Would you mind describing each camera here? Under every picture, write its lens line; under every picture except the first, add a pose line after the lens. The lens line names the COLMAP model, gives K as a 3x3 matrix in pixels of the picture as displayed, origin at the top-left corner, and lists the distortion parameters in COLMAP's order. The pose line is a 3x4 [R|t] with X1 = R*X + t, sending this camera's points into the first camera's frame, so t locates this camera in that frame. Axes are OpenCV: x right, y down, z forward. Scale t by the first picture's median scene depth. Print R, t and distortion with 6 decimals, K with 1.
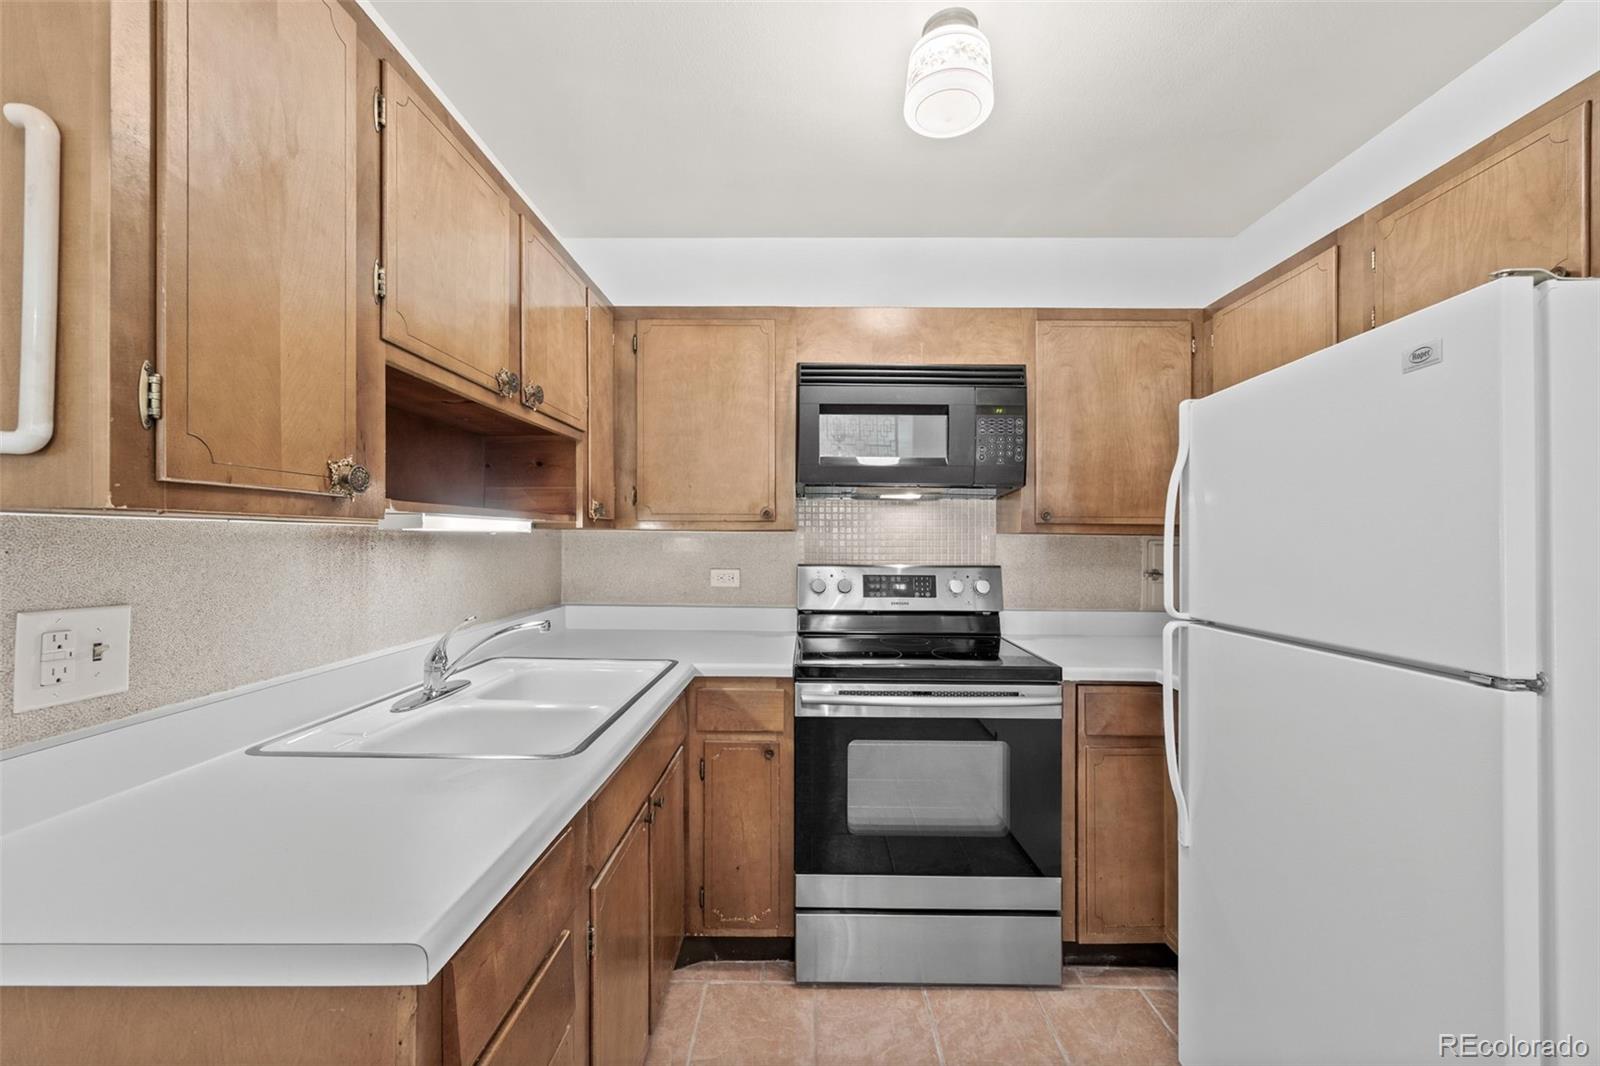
lens RADIAL K [[613.3, 0, 801.7], [0, 613.3, 545.0], [0, 0, 1]] dist [-0.000515, -0.000176]
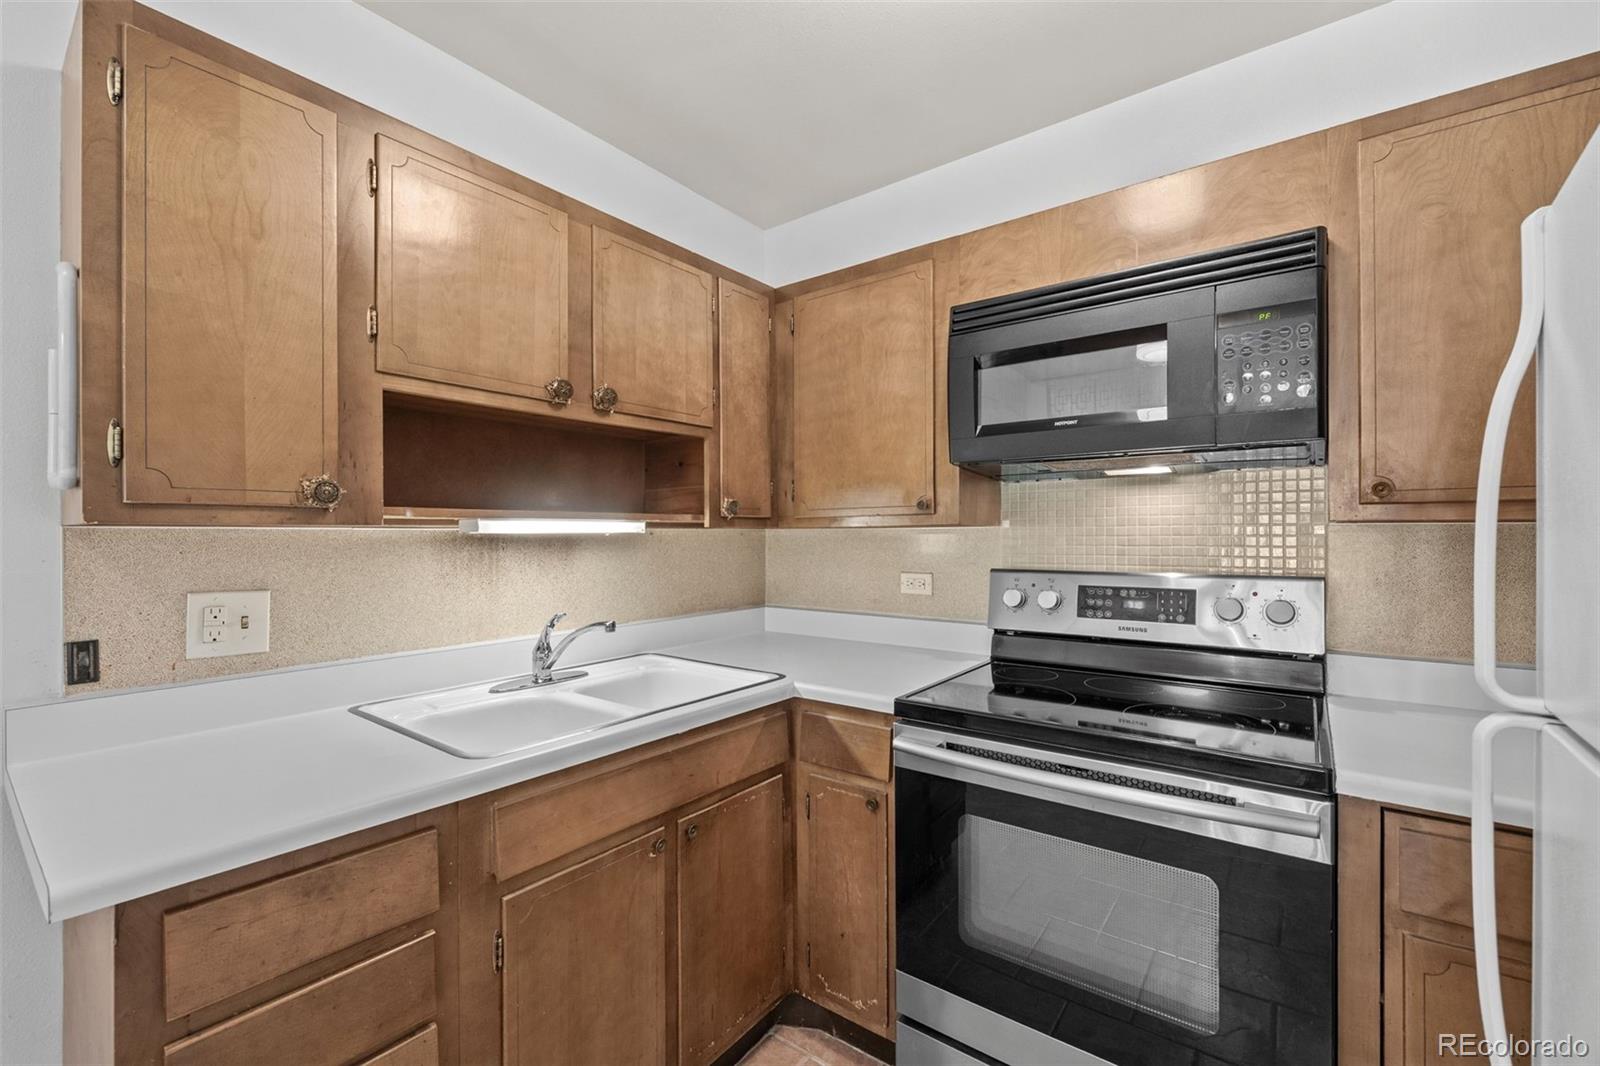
lens RADIAL K [[664.6, 0, 793.1], [0, 664.6, 543.2], [0, 0, 1]] dist [-0.009213, -0.000719]
pose [[0.804308, -0.004199, -0.594198, 0.371805], [0.004796, 0.999988, -0.000576, -0.001685], [0.594194, -0.002386, 0.804318, 0.241395]]
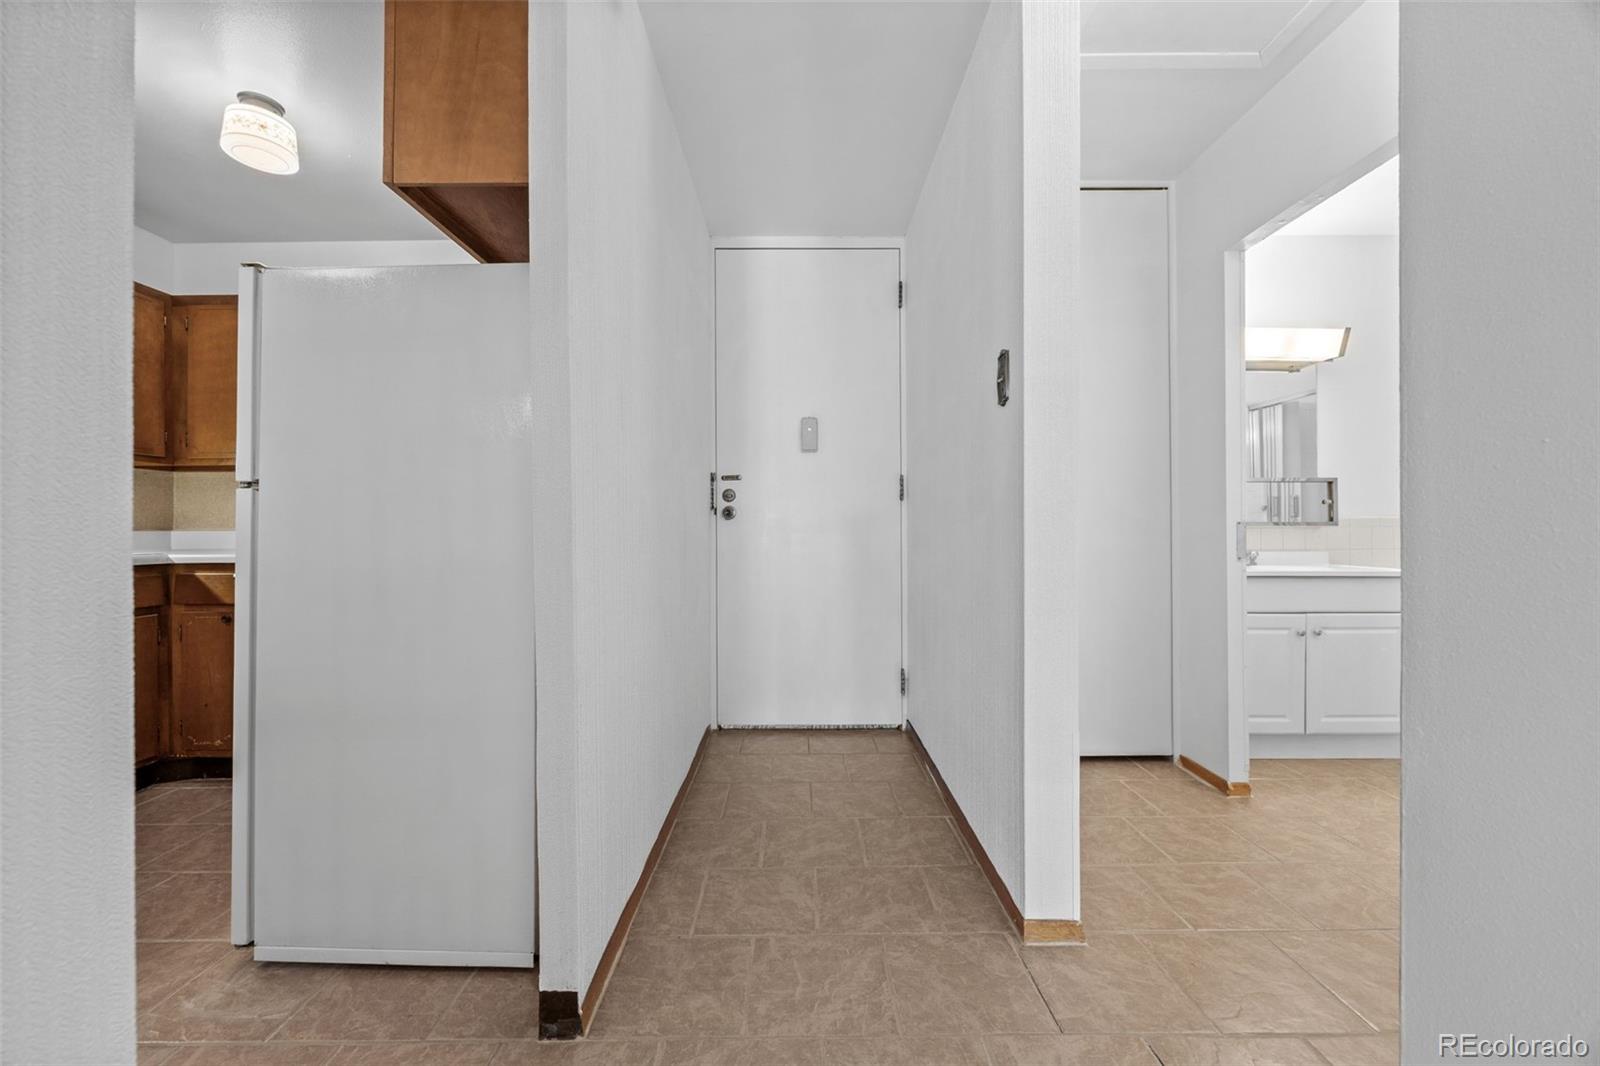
lens RADIAL K [[613.3, 0, 787.7], [0, 613.3, 530.0], [0, 0, 1]] dist [-0.000515, -0.000176]
pose [[0.999826, -0.015095, 0.010970, 1.165840], [0.015209, 0.999830, -0.010387, 0.170825], [-0.010812, 0.010552, 0.999886, -0.372854]]
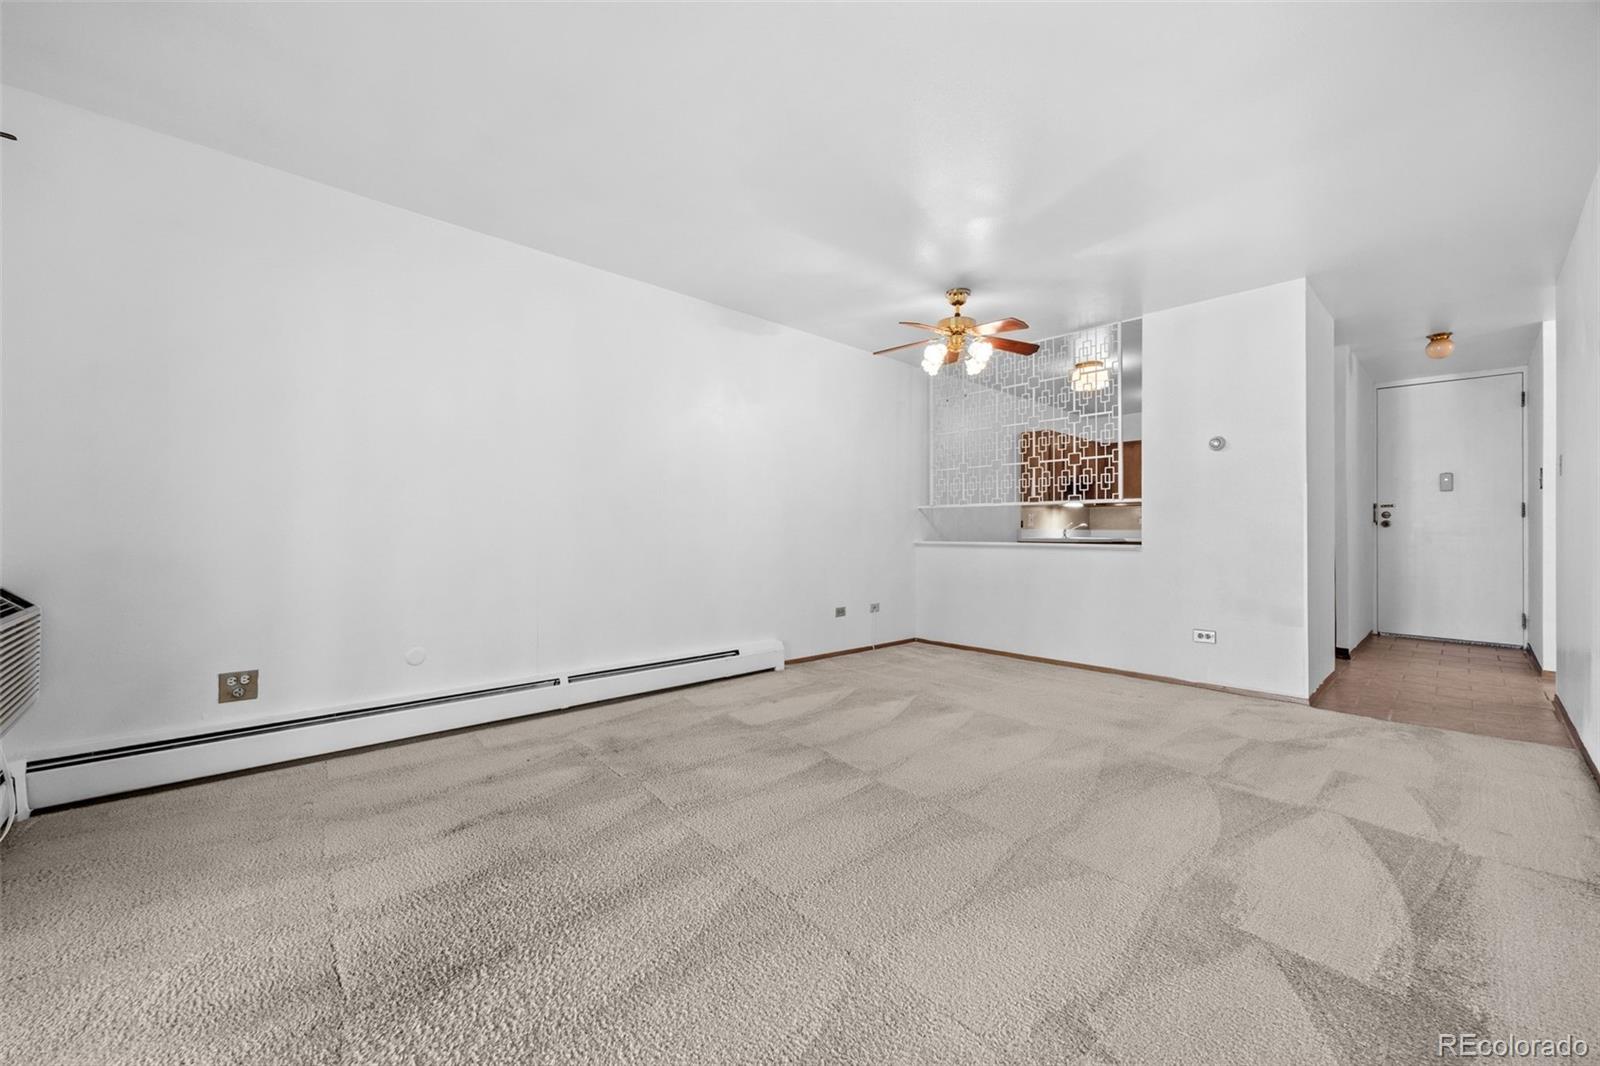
lens RADIAL K [[613.3, 0, 785.4], [0, 613.3, 521.0], [0, 0, 1]] dist [-0.000515, -0.000176]
pose [[0.687803, -0.012045, -0.725797, 1.194110], [-0.000200, 0.999859, -0.016783, 0.145589], [0.725897, 0.011688, 0.687704, -3.229301]]
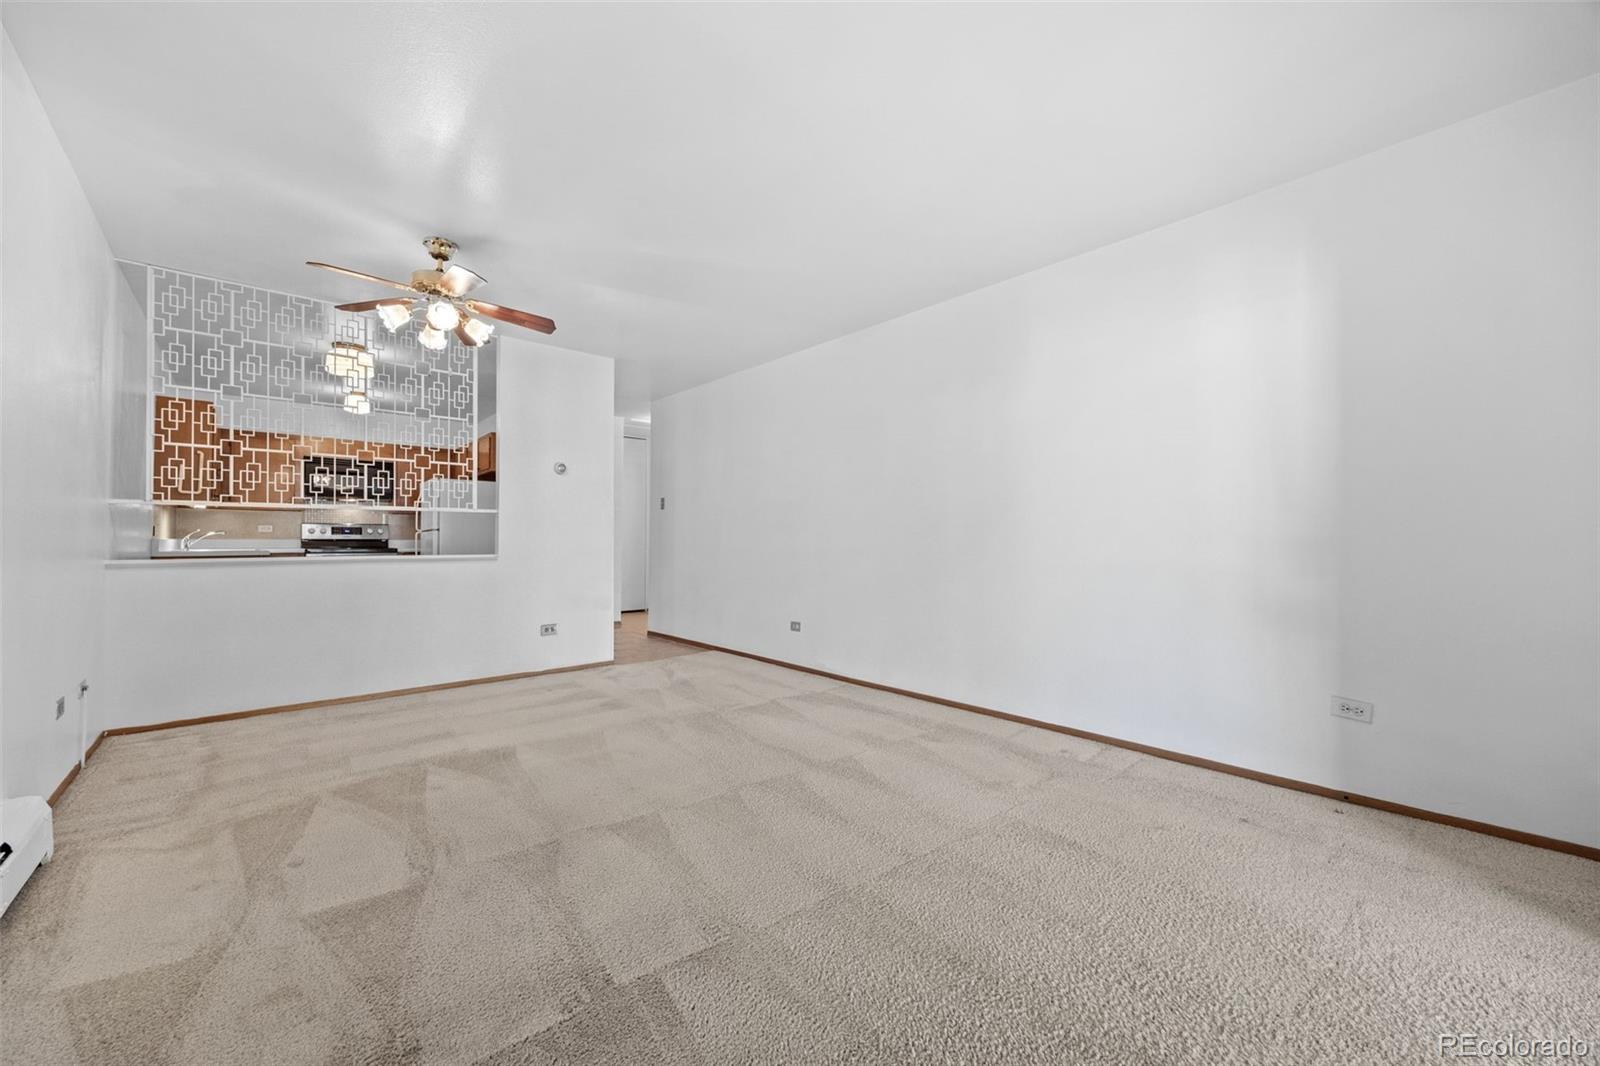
lens RADIAL K [[613.3, 0, 793.7], [0, 613.3, 526.5], [0, 0, 1]] dist [-0.000515, -0.000176]
pose [[0.745254, 0.009468, 0.666714, -0.251762], [0.004293, 0.999810, -0.018997, 0.139565], [-0.666767, 0.017020, 0.745072, -3.254556]]
